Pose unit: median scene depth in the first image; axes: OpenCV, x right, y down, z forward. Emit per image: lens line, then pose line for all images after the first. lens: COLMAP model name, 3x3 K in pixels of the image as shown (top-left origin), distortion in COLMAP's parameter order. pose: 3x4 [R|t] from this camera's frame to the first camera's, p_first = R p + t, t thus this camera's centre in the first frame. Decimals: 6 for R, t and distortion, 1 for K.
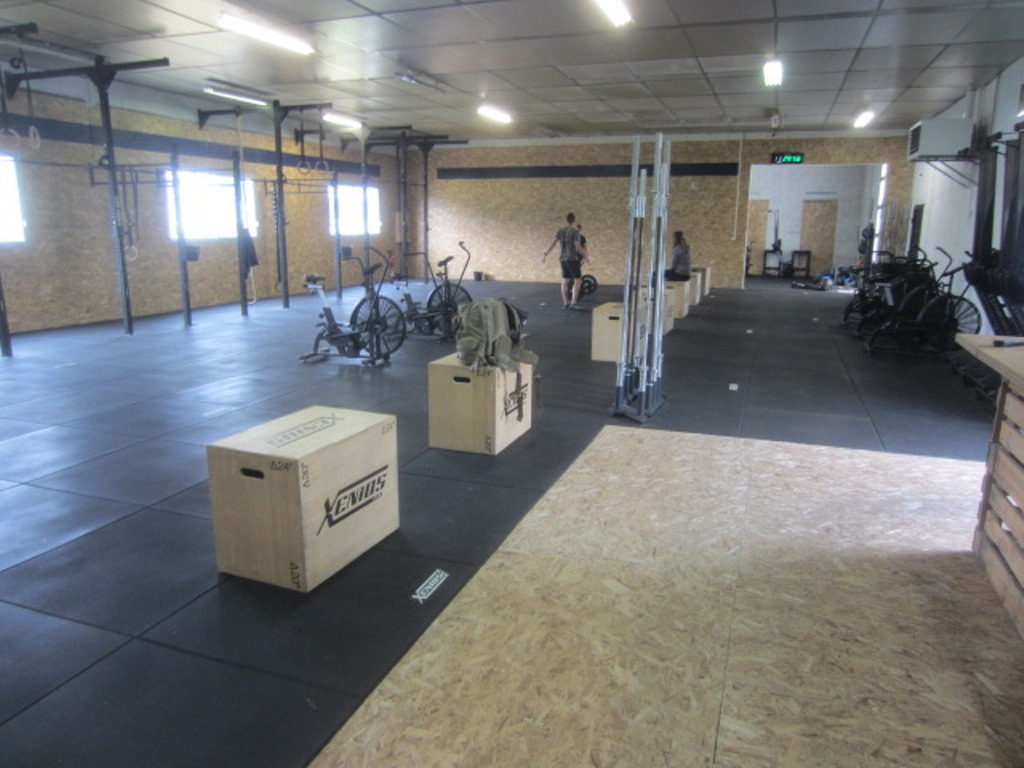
lens RADIAL K [[717.4, 0, 512.0], [0, 717.4, 384.0], [0, 0, 1]] dist [-0.030584, 0.006902]
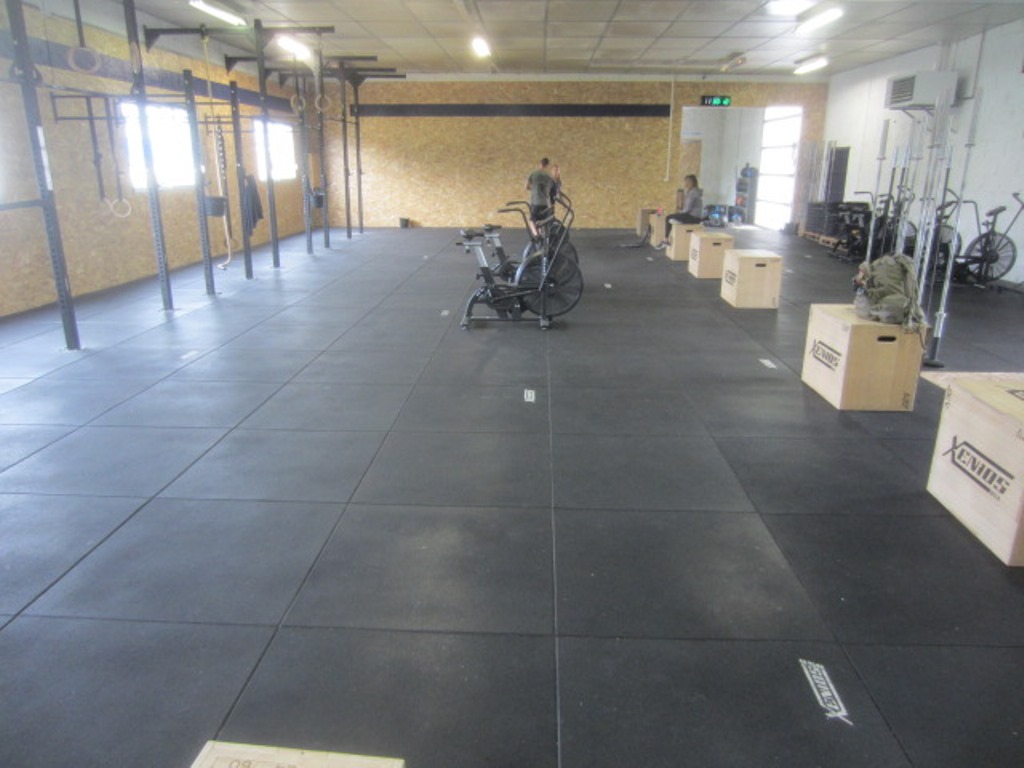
lens RADIAL K [[717.4, 0, 512.0], [0, 717.4, 384.0], [0, 0, 1]] dist [-0.030584, 0.006902]
pose [[0.954269, -0.091406, 0.284634, -0.263671], [0.068230, 0.993573, 0.090323, -0.021337], [-0.291060, -0.066772, 0.954372, 0.068323]]
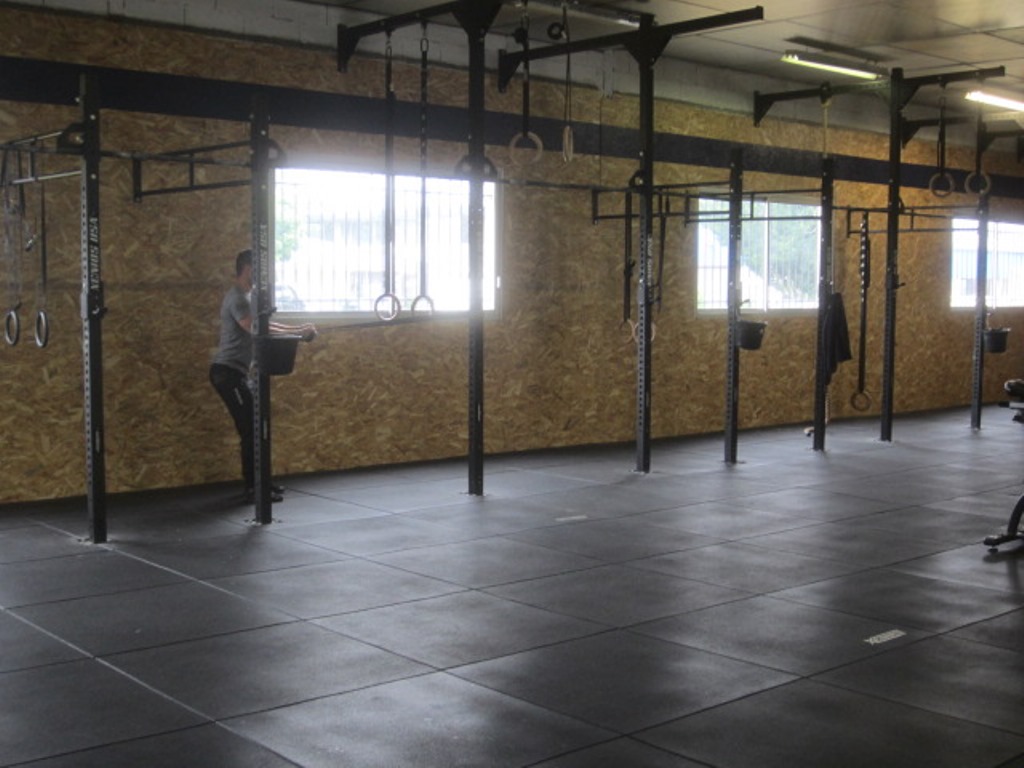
lens RADIAL K [[1334.6, 0, 512.0], [0, 1334.6, 384.0], [0, 0, 1]] dist [-0.105423, 0.045469]
pose [[0.875761, 0.035507, -0.481437, -0.073956], [-0.106242, 0.987016, -0.120466, 0.000848], [0.470909, 0.156648, 0.868163, 0.001874]]
